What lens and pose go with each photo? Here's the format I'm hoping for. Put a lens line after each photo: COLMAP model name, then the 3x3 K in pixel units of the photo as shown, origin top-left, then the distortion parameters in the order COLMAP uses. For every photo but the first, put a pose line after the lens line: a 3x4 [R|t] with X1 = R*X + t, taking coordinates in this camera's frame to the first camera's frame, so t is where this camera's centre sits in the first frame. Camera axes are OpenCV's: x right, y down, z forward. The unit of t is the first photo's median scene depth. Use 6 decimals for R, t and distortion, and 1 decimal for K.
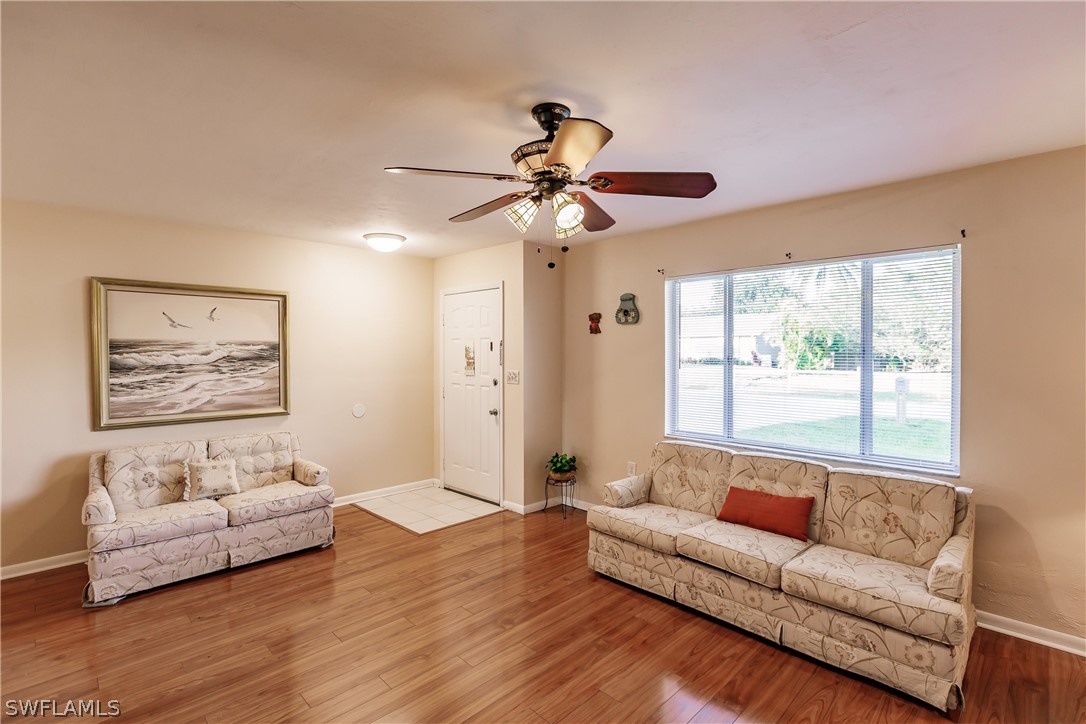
lens RADIAL K [[507.2, 0, 555.9], [0, 507.2, 359.7], [0, 0, 1]] dist [-0.003470, -0.000634]
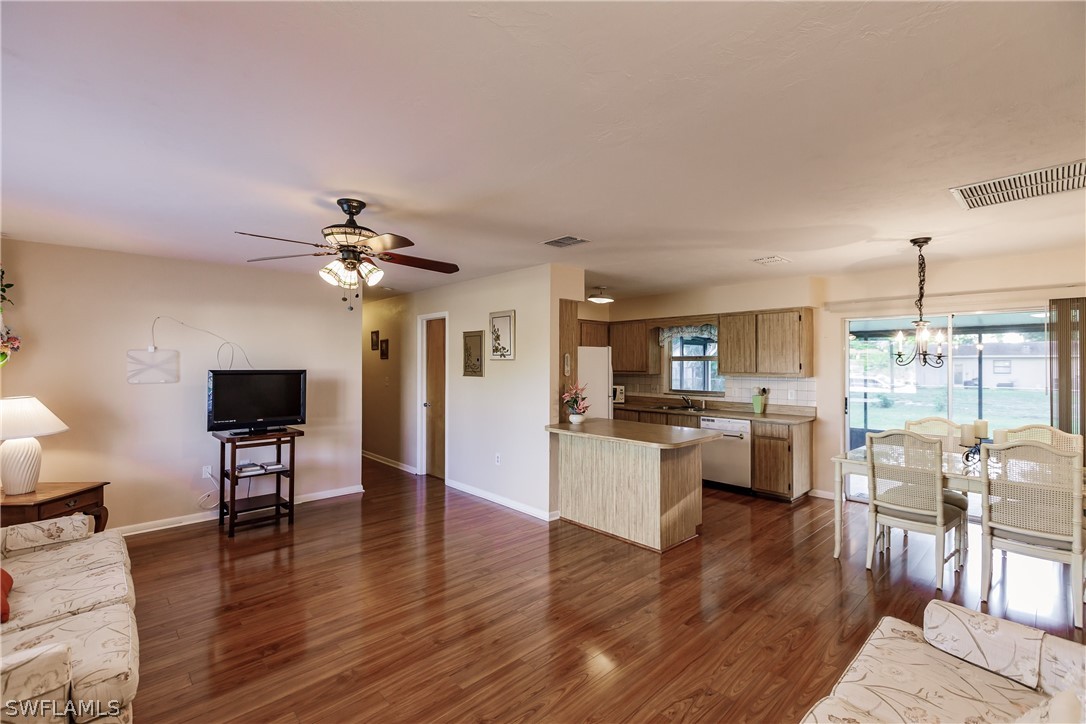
lens RADIAL K [[481.1, 0, 545.3], [0, 481.1, 359.1], [0, 0, 1]] dist [-0.000507, -0.000152]
pose [[-0.999304, 0.001803, 0.037252, -0.341298], [0.002189, 0.999944, 0.010325, -0.030210], [-0.037231, 0.010400, -0.999253, 1.306199]]
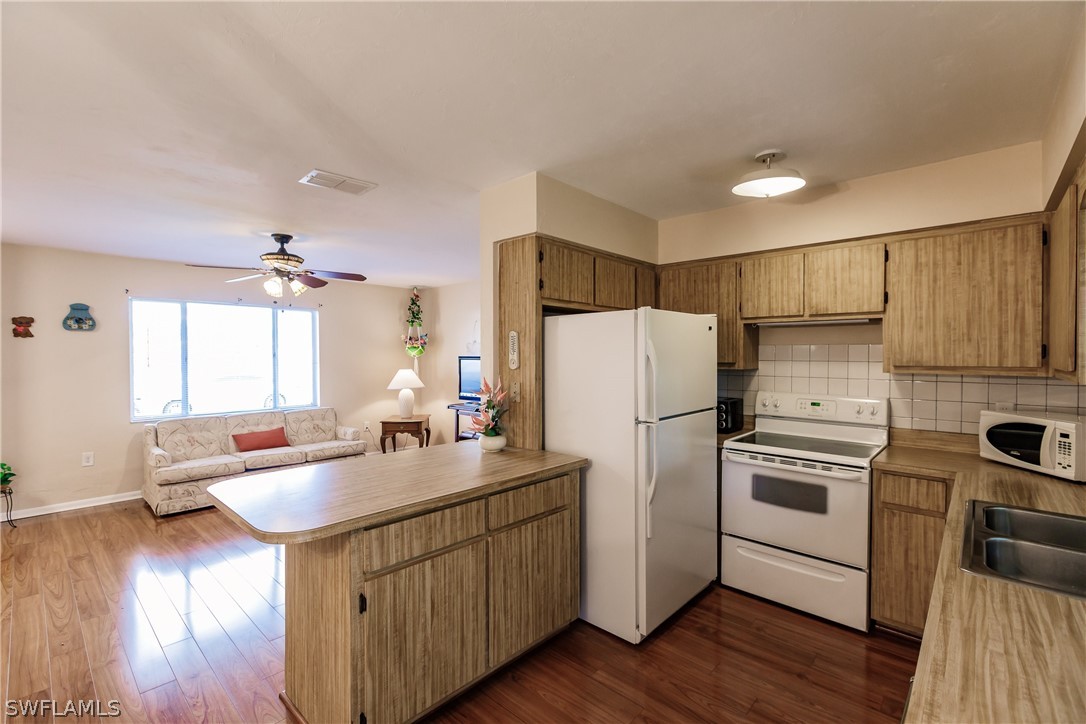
lens RADIAL K [[476.6, 0, 544.4], [0, 476.6, 358.7], [0, 0, 1]] dist [0.000734, -0.000497]
pose [[-0.038822, -0.007065, 0.999221, -1.088788], [0.021834, 0.999730, 0.007917, 0.006646], [-0.999008, 0.022124, -0.038657, 0.019696]]
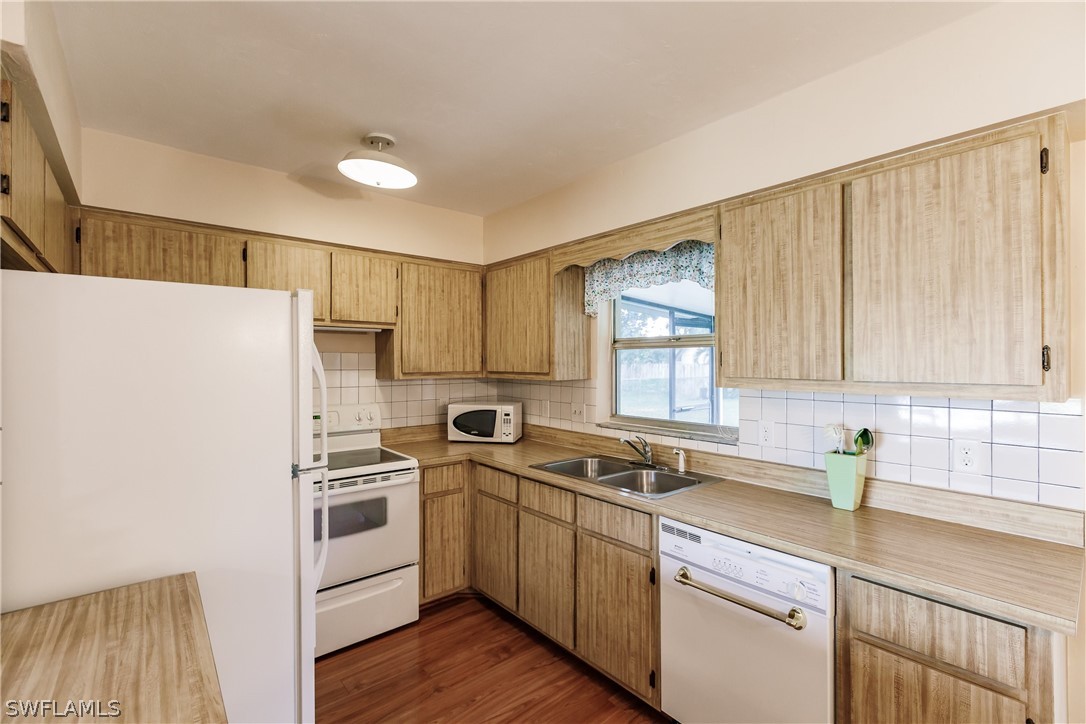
lens RADIAL K [[476.6, 0, 544.4], [0, 476.6, 358.7], [0, 0, 1]] dist [0.000734, -0.000497]
pose [[-0.996236, 0.005464, 0.086514, -0.707823], [0.006892, 0.999845, 0.016215, -0.000386], [-0.086412, 0.016751, -0.996119, 0.240454]]
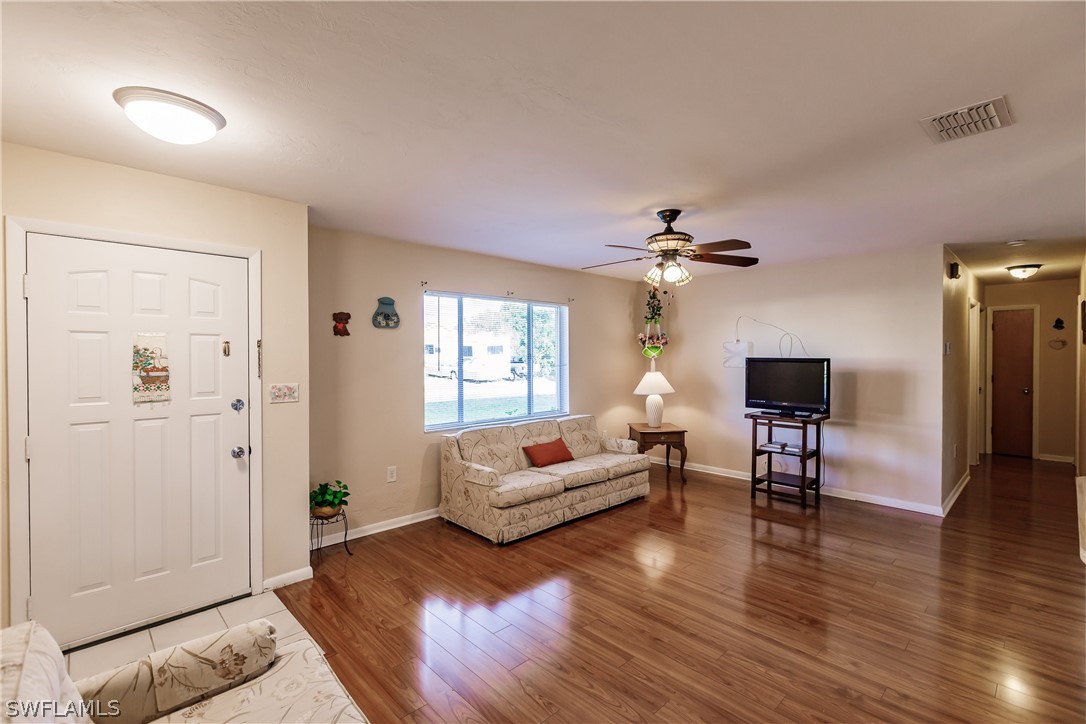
lens RADIAL K [[482.8, 0, 544.2], [0, 482.8, 359.4], [0, 0, 1]] dist [0.001486, 0.000187]
pose [[0.034231, -0.008574, 0.999377, -0.901284], [0.020368, 0.999762, 0.007880, -0.012203], [-0.999206, 0.020085, 0.034398, 0.758093]]
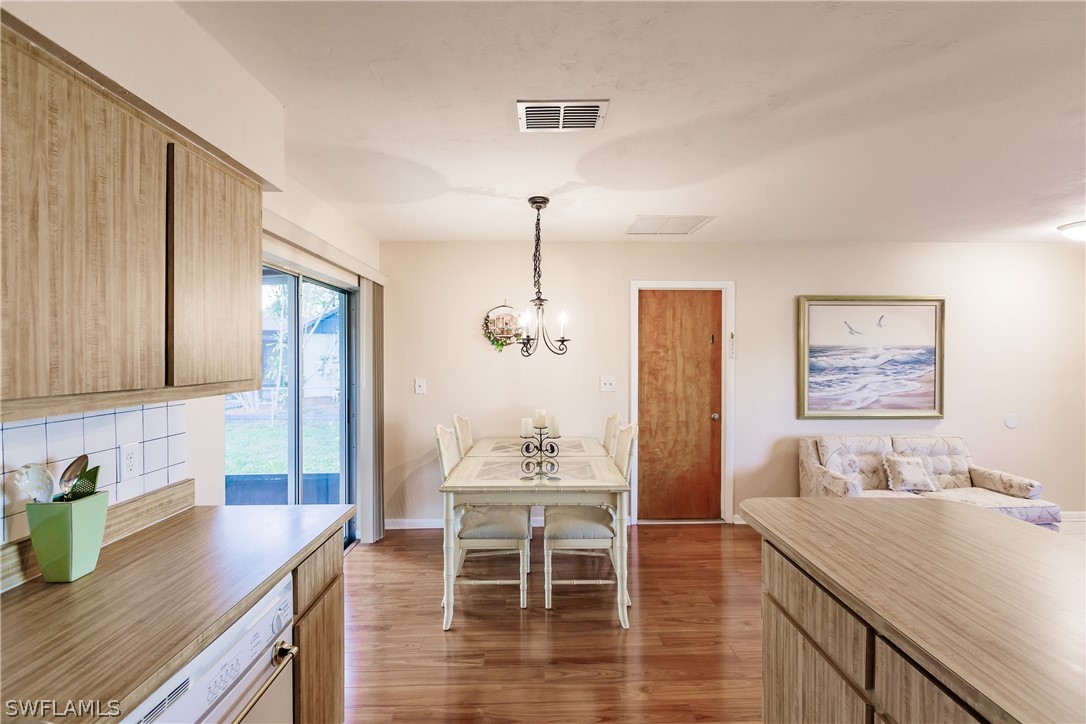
lens RADIAL K [[485.2, 0, 544.1], [0, 485.2, 355.0], [0, 0, 1]] dist [0.000801, 0.000120]
pose [[0.716160, 0.000527, -0.697936, -0.499576], [-0.013069, 0.999835, -0.012655, 0.006222], [0.697814, 0.018184, 0.716048, -0.276143]]
